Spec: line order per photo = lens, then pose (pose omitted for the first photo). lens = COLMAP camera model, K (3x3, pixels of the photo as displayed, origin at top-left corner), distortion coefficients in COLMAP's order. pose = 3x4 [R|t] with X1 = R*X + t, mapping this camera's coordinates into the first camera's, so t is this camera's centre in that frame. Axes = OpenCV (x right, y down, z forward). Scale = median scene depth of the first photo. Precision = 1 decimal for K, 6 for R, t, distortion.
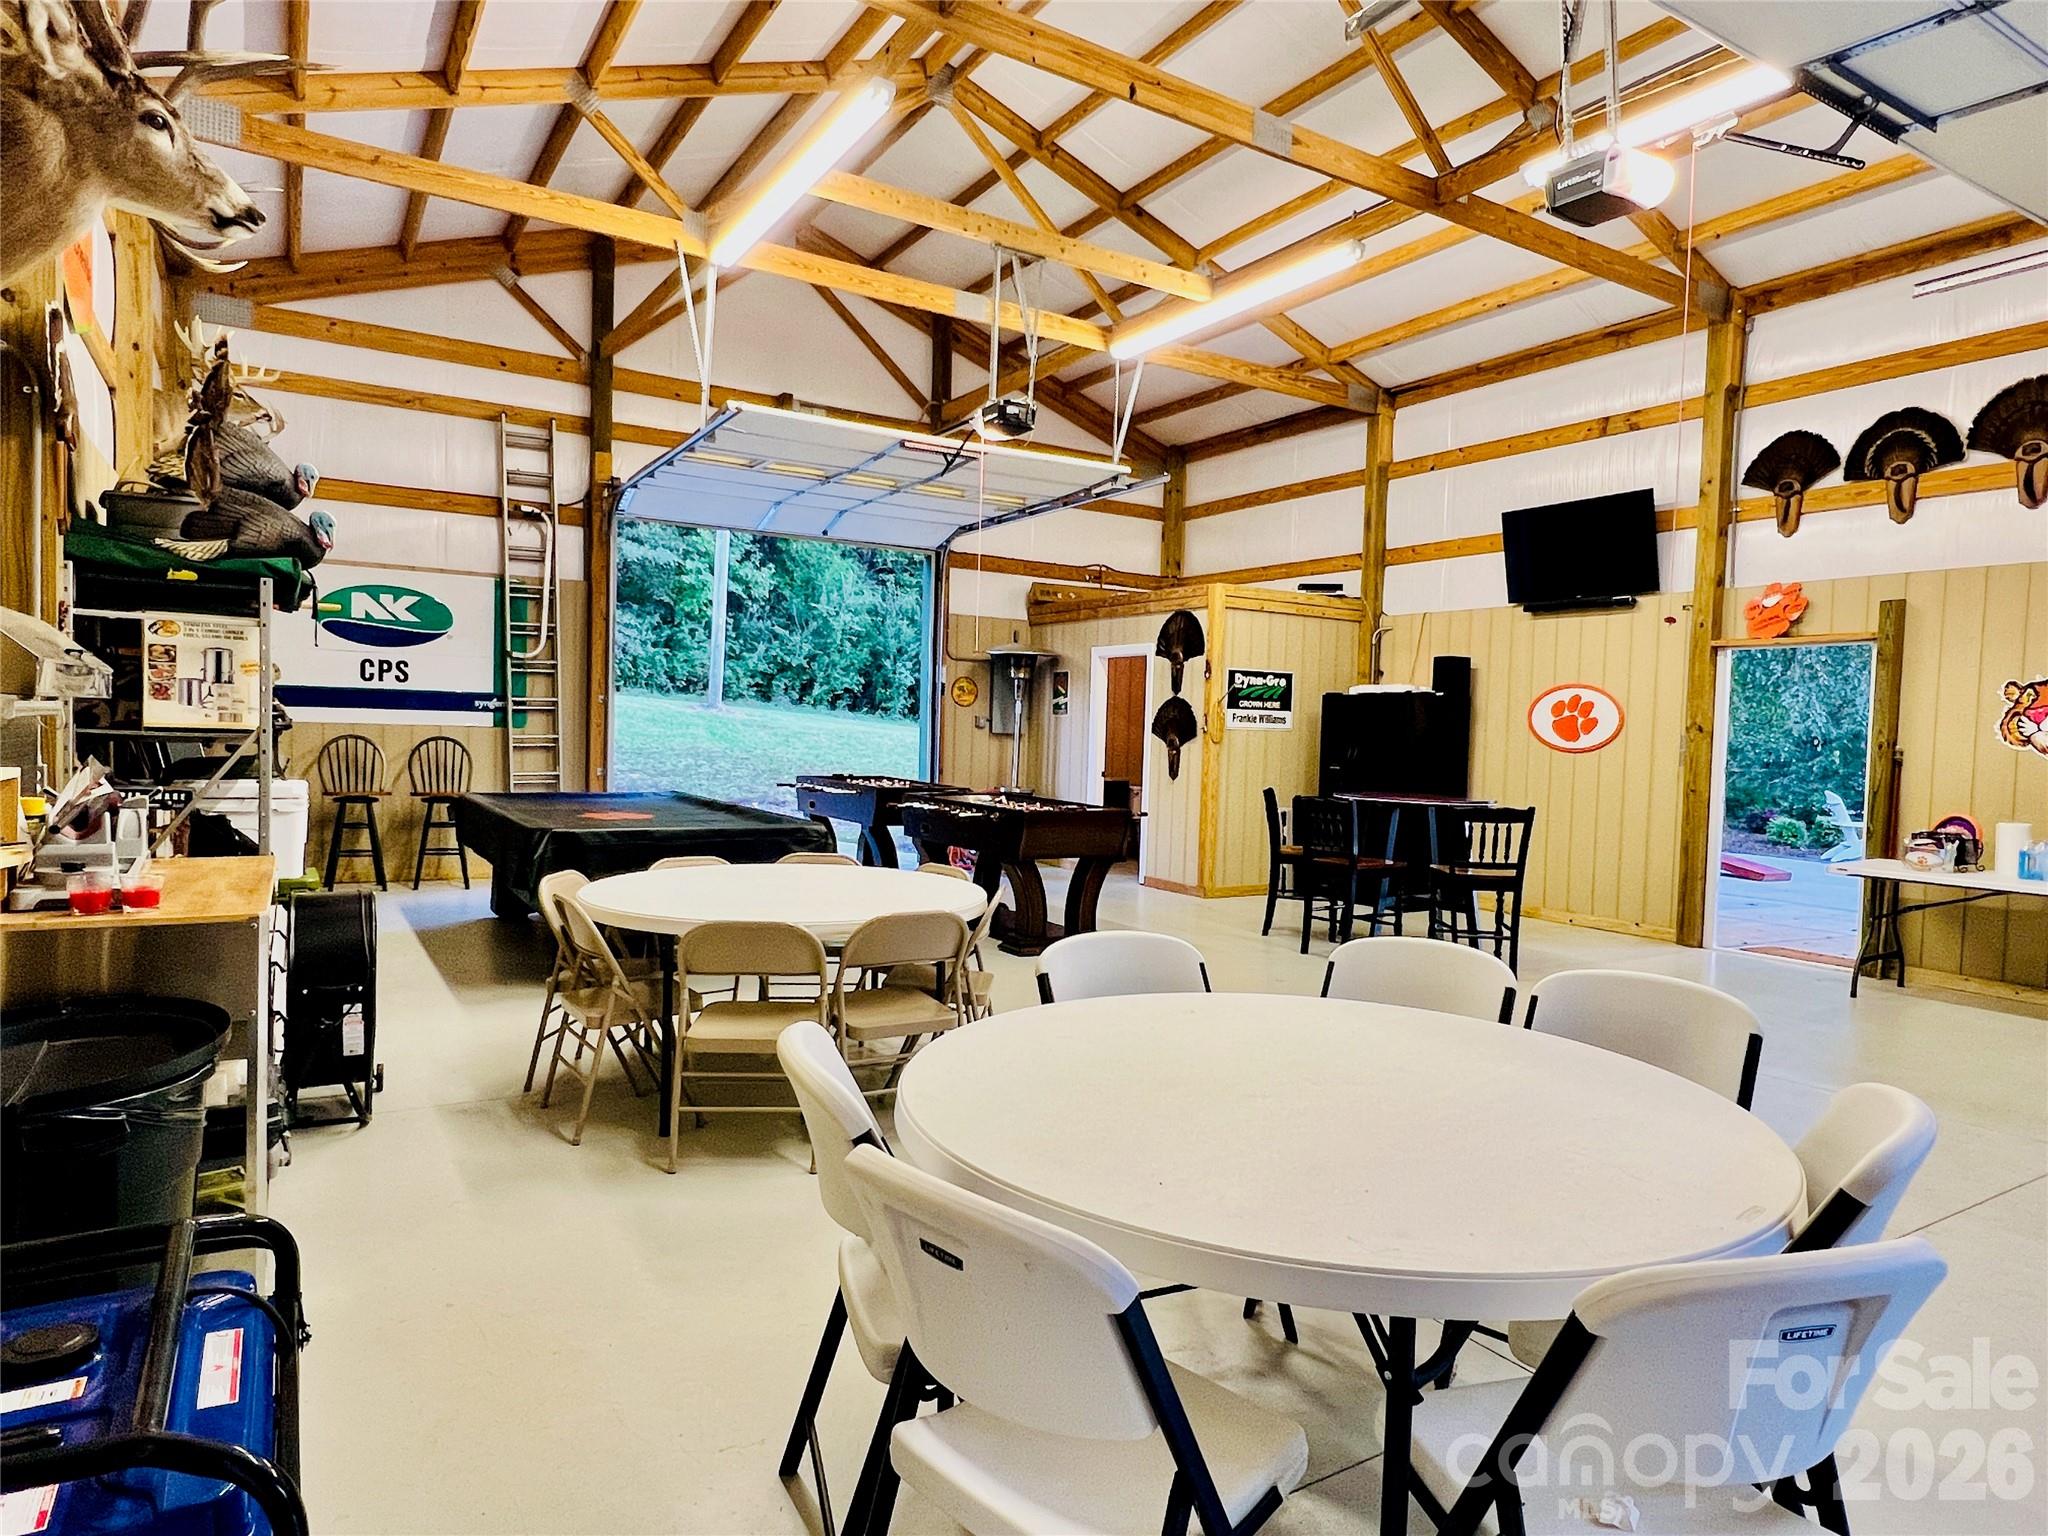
lens RADIAL K [[1208.3, 0, 1021.4], [0, 1208.3, 766.2], [0, 0, 1]] dist [-0.000389, 0.000159]
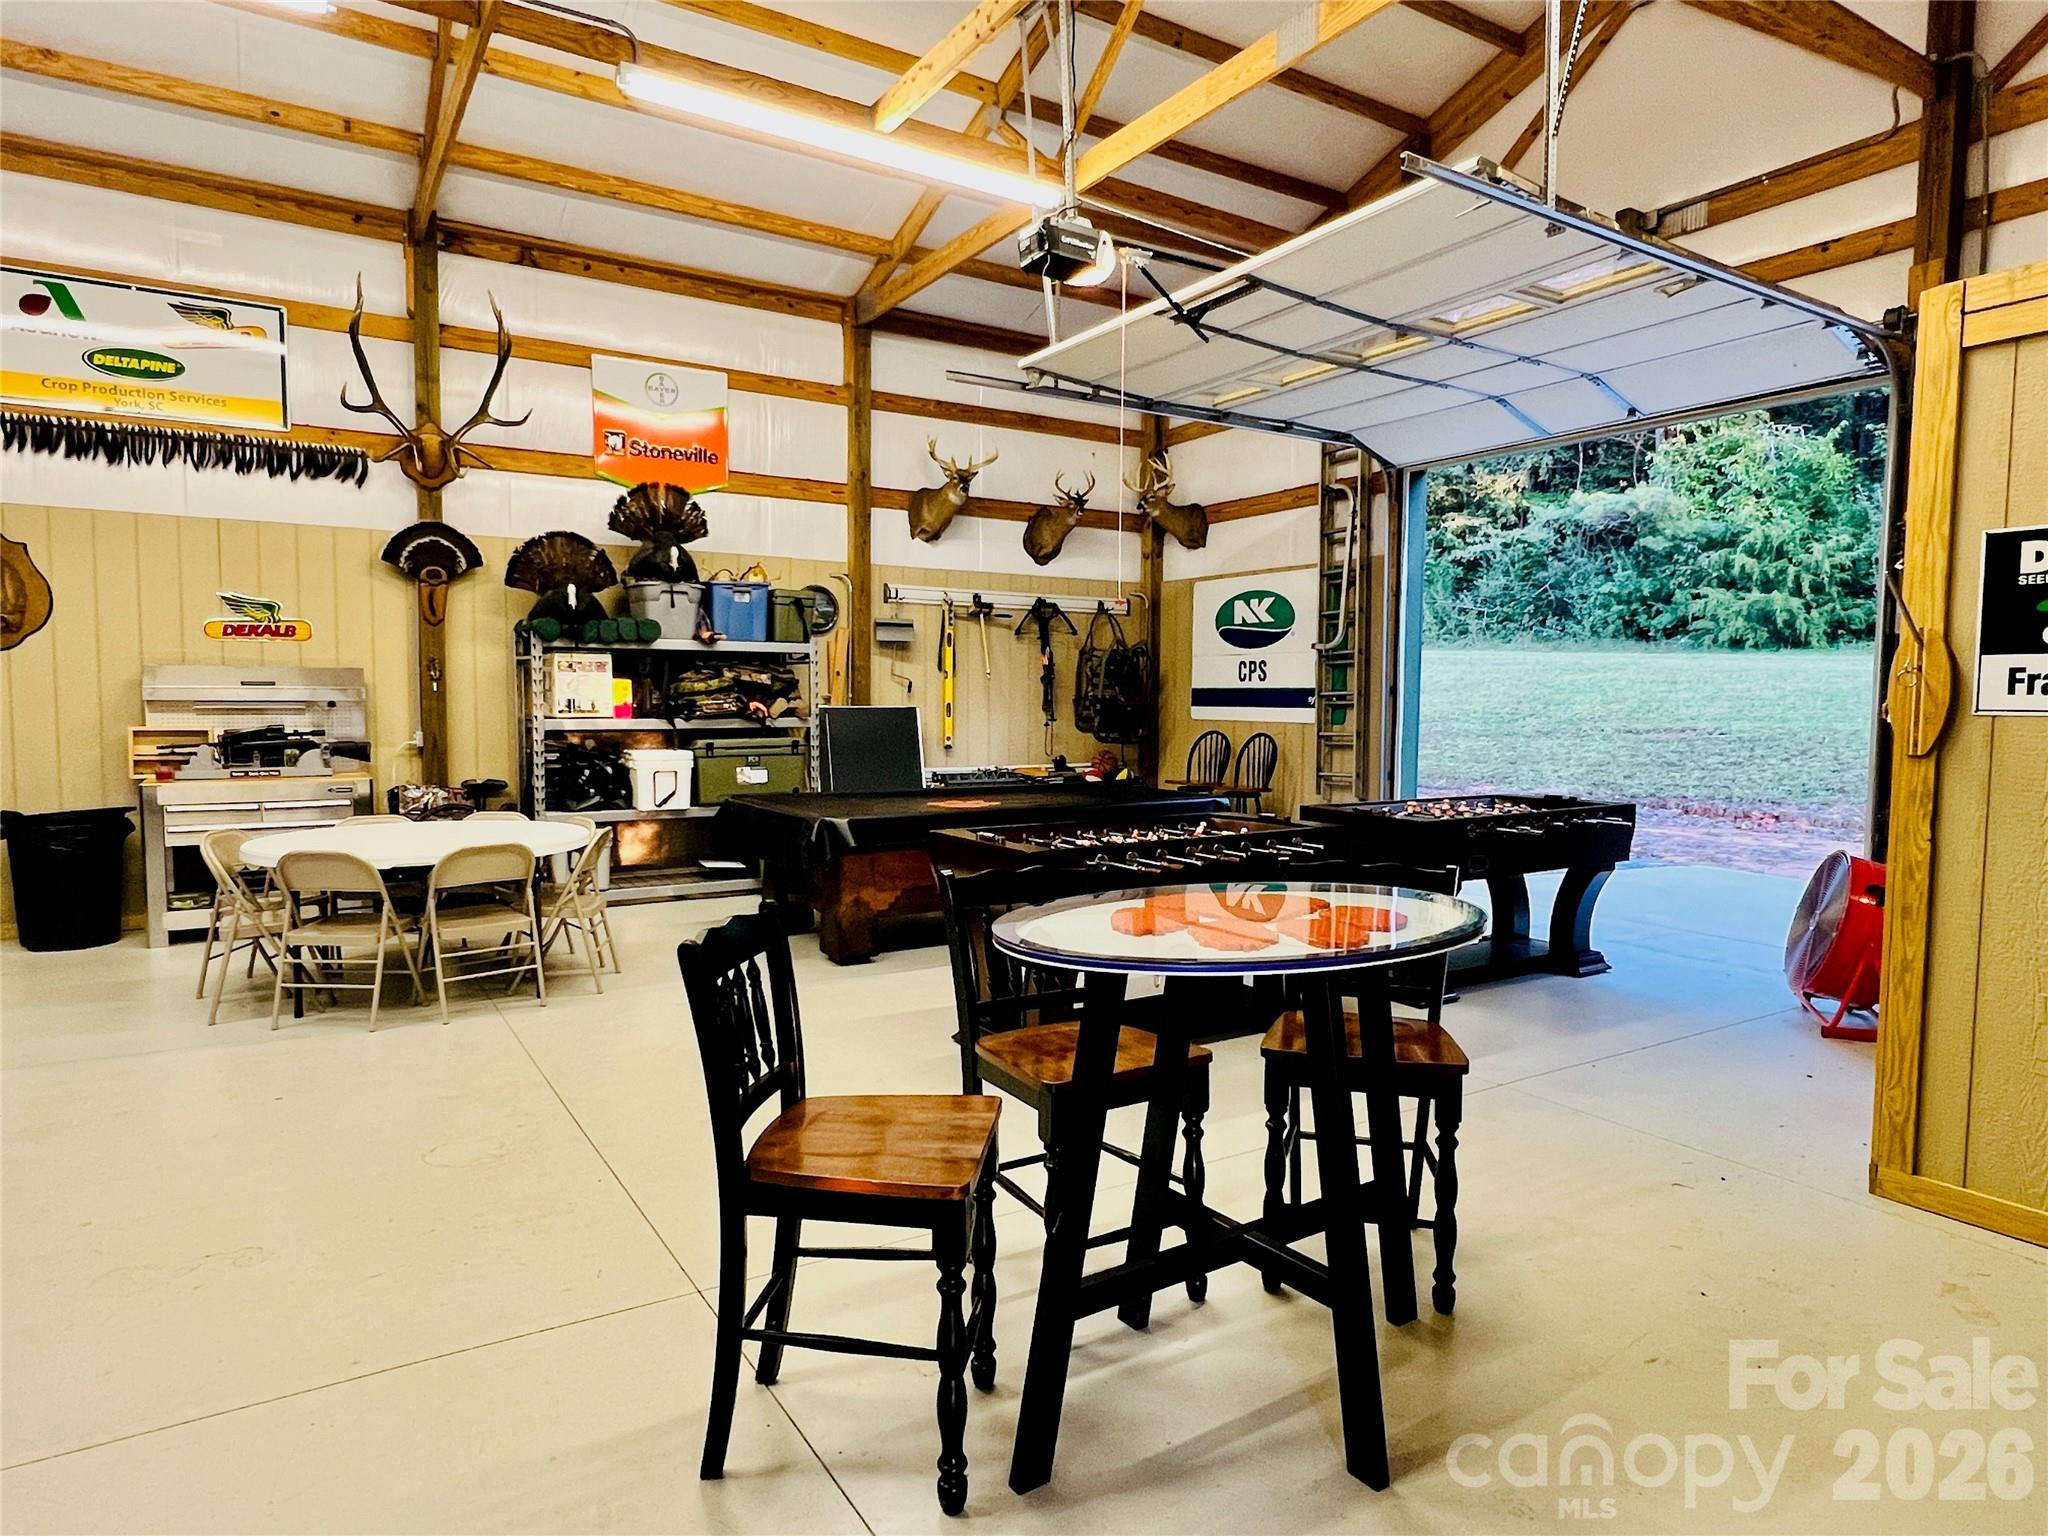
lens RADIAL K [[1208.3, 0, 1024.2], [0, 1208.3, 774.4], [0, 0, 1]] dist [-0.000389, 0.000159]
pose [[0.010923, 0.034238, -0.999354, 0.645275], [-0.046046, 0.998371, 0.033701, -0.018591], [0.998880, 0.045648, 0.012482, 0.965727]]
